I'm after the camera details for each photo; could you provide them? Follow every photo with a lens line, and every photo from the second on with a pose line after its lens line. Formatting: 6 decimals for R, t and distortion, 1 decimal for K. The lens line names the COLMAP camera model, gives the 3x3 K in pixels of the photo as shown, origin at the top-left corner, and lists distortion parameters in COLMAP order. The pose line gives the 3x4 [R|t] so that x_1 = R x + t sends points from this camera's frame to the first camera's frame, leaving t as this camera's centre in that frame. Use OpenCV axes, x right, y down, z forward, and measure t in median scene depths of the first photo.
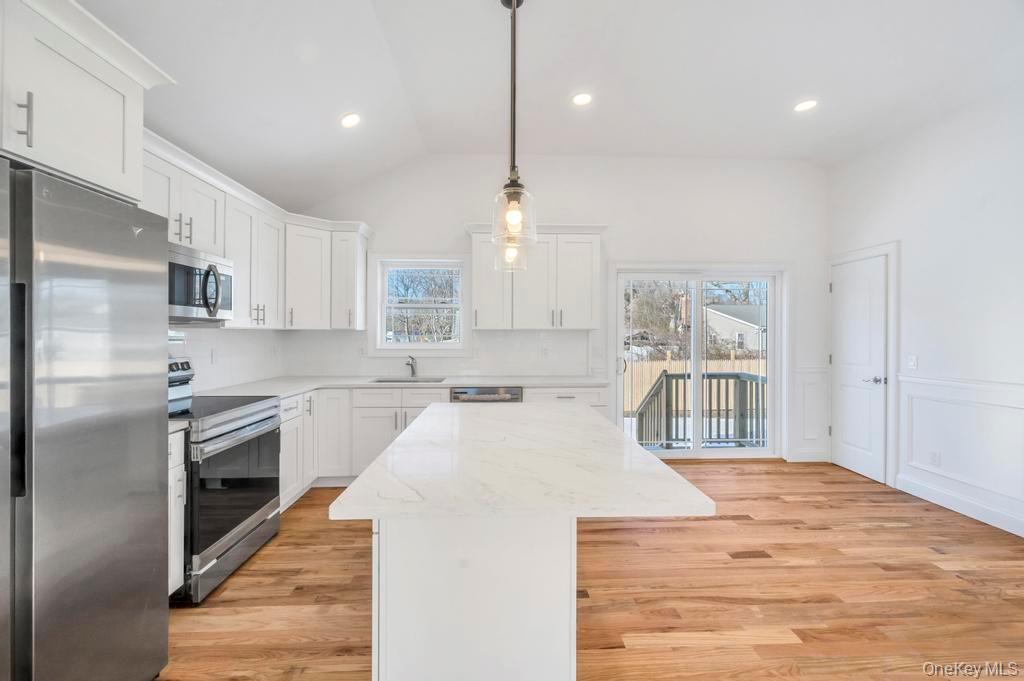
lens RADIAL K [[409.1, 0, 510.9], [0, 409.1, 336.3], [0, 0, 1]] dist [-0.002838, 0.000255]
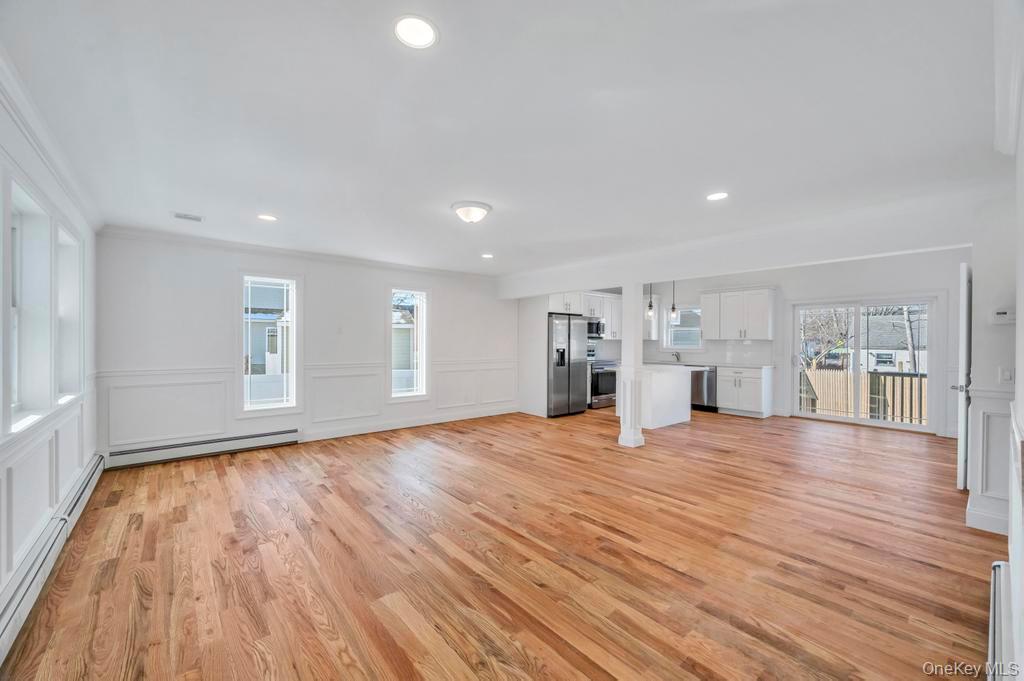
lens RADIAL K [[409.1, 0, 509.7], [0, 409.1, 342.7], [0, 0, 1]] dist [-0.002838, 0.000255]
pose [[0.609759, 0.005564, -0.792567, 1.355252], [-0.009452, 0.999955, -0.000251, 0.013135], [0.792530, 0.007645, 0.609784, -1.490232]]
